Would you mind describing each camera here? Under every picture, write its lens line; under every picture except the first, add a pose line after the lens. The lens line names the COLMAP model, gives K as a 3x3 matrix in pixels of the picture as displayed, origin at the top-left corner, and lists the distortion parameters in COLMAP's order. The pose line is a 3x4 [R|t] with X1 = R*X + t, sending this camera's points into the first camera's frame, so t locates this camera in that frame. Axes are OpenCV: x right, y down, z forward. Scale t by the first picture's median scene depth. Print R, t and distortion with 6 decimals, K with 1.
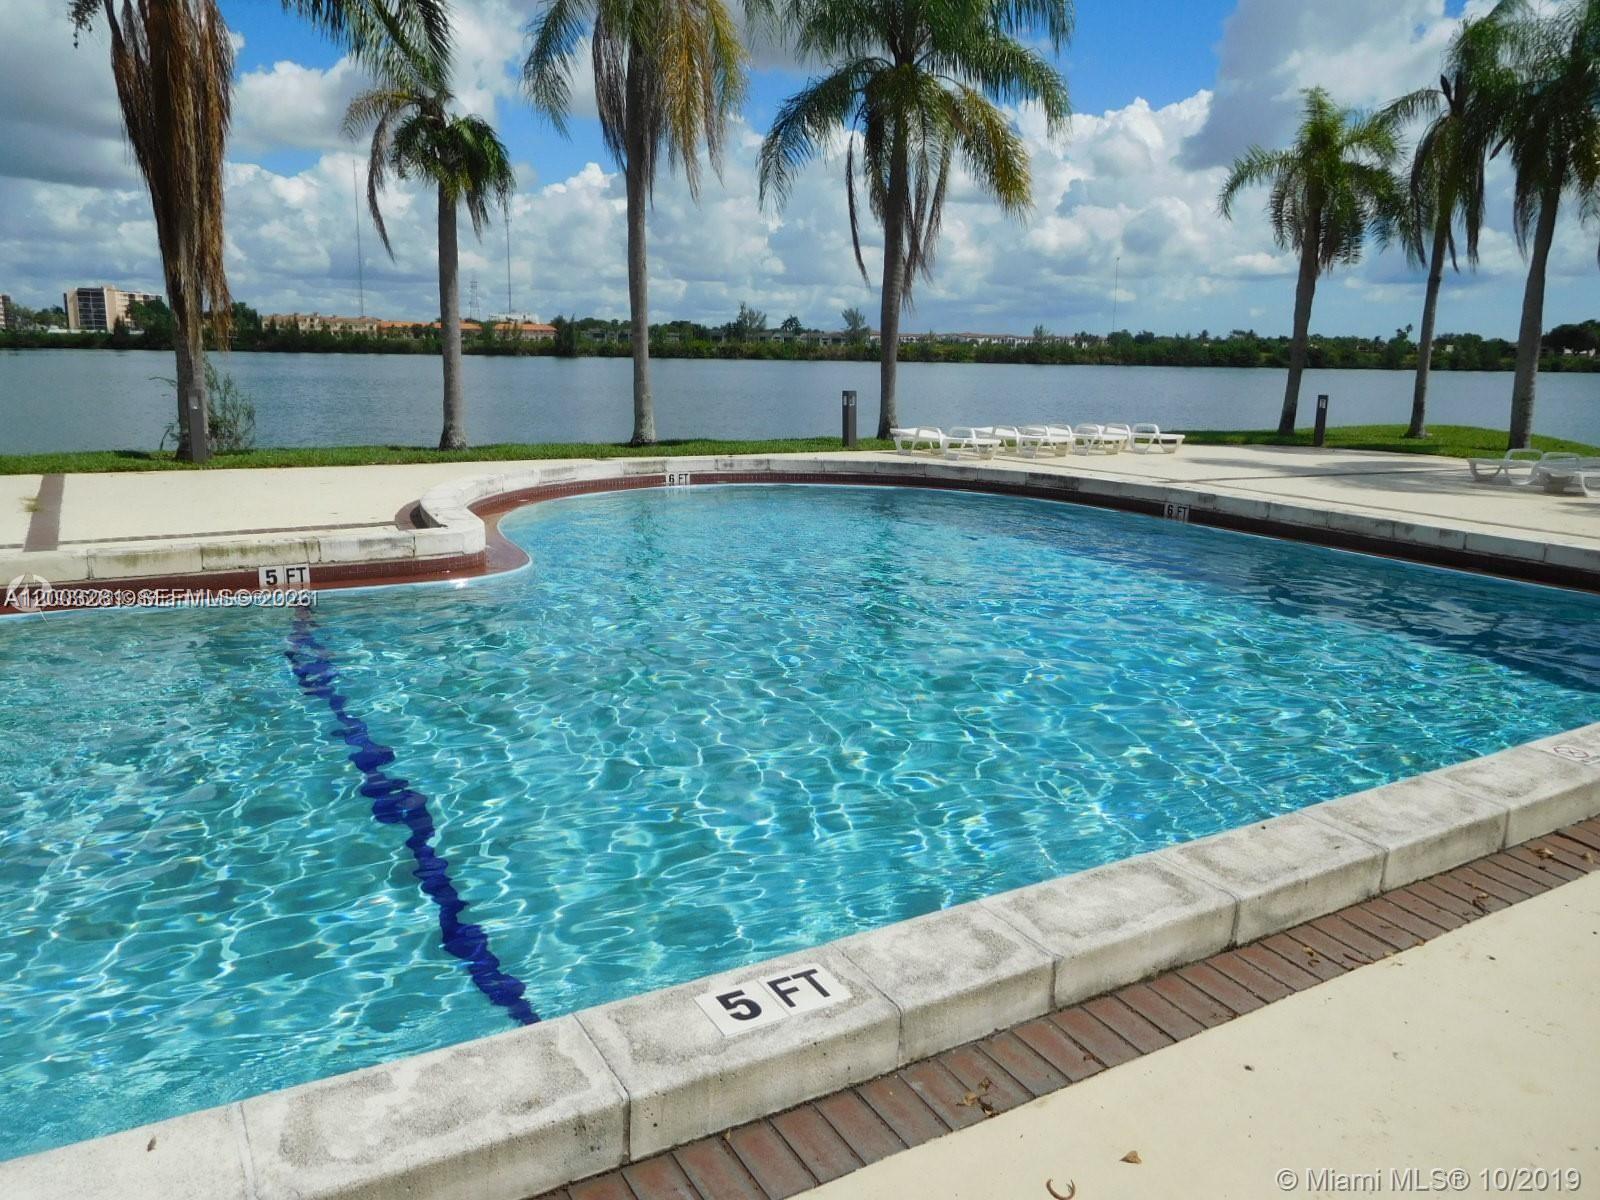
lens RADIAL K [[1175.5, 0, 800.0], [0, 1175.5, 600.0], [0, 0, 1]] dist [0.035081, -0.043944]
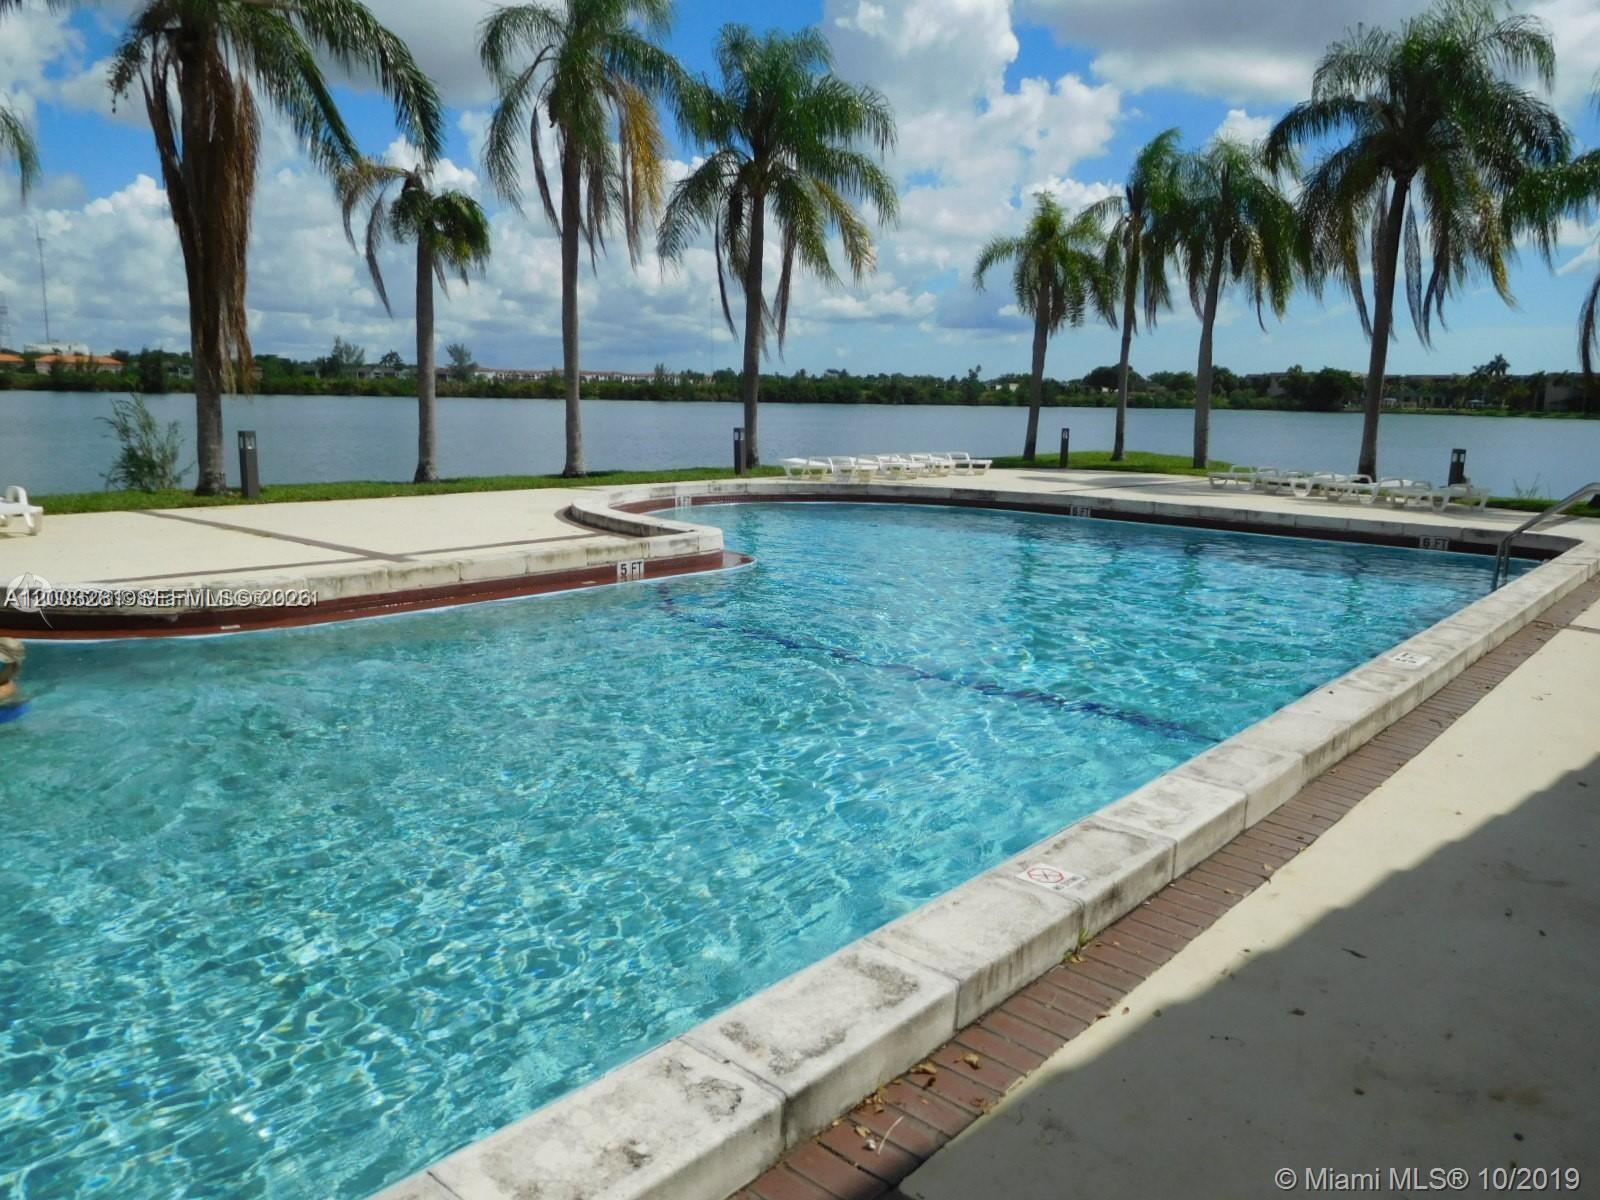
lens RADIAL K [[1175.5, 0, 800.0], [0, 1175.5, 600.0], [0, 0, 1]] dist [0.035081, -0.043944]
pose [[0.948664, -0.054114, 0.311623, -0.263468], [0.063341, 0.997800, -0.019557, 0.021207], [-0.309879, 0.038292, 0.950004, -0.129581]]
